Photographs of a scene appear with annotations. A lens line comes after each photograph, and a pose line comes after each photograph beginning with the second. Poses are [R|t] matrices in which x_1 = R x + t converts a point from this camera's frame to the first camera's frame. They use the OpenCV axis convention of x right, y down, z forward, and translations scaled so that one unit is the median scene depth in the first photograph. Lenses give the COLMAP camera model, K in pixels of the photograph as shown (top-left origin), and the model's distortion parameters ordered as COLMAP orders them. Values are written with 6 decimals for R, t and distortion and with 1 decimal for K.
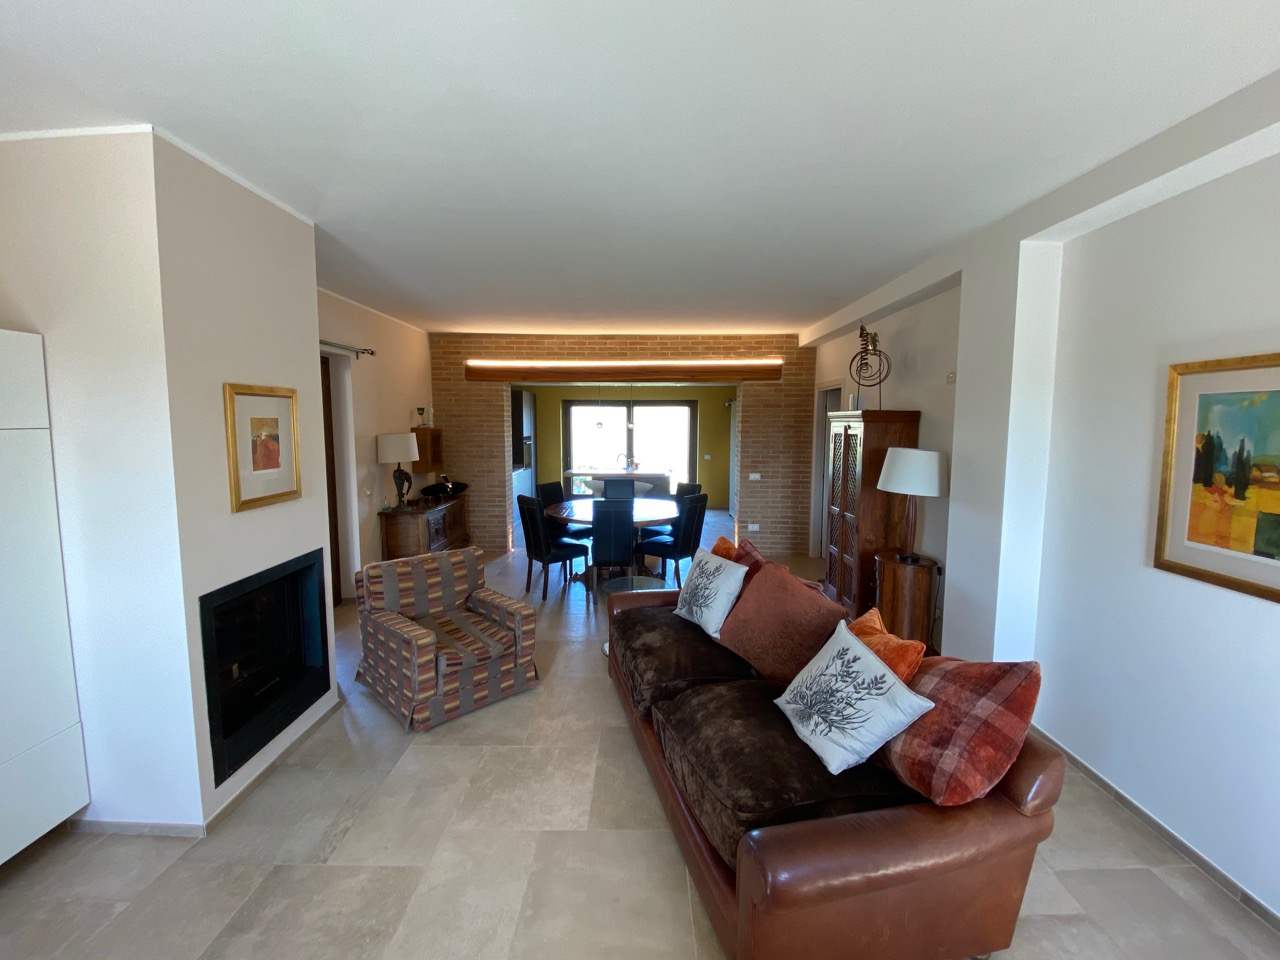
lens RADIAL K [[545.5, 0, 626.6], [0, 545.5, 475.9], [0, 0, 1]] dist [0.070417, -0.057874]
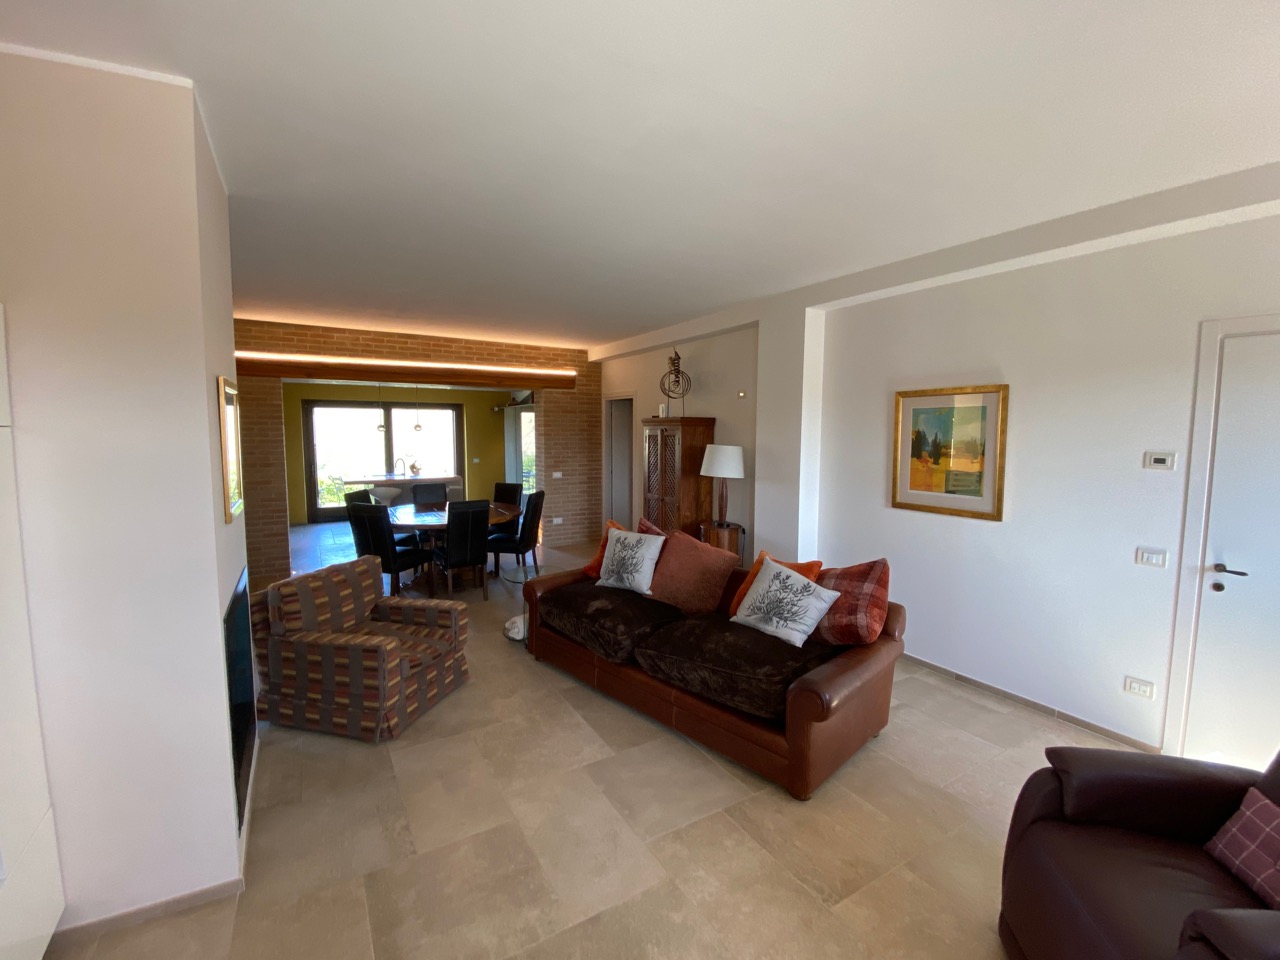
lens RADIAL K [[545.5, 0, 626.6], [0, 545.5, 475.9], [0, 0, 1]] dist [0.070417, -0.057874]
pose [[0.860478, -0.043557, 0.507622, -0.471655], [0.048654, 0.998810, 0.003231, 0.014777], [-0.507159, 0.021918, 0.861574, -0.059686]]
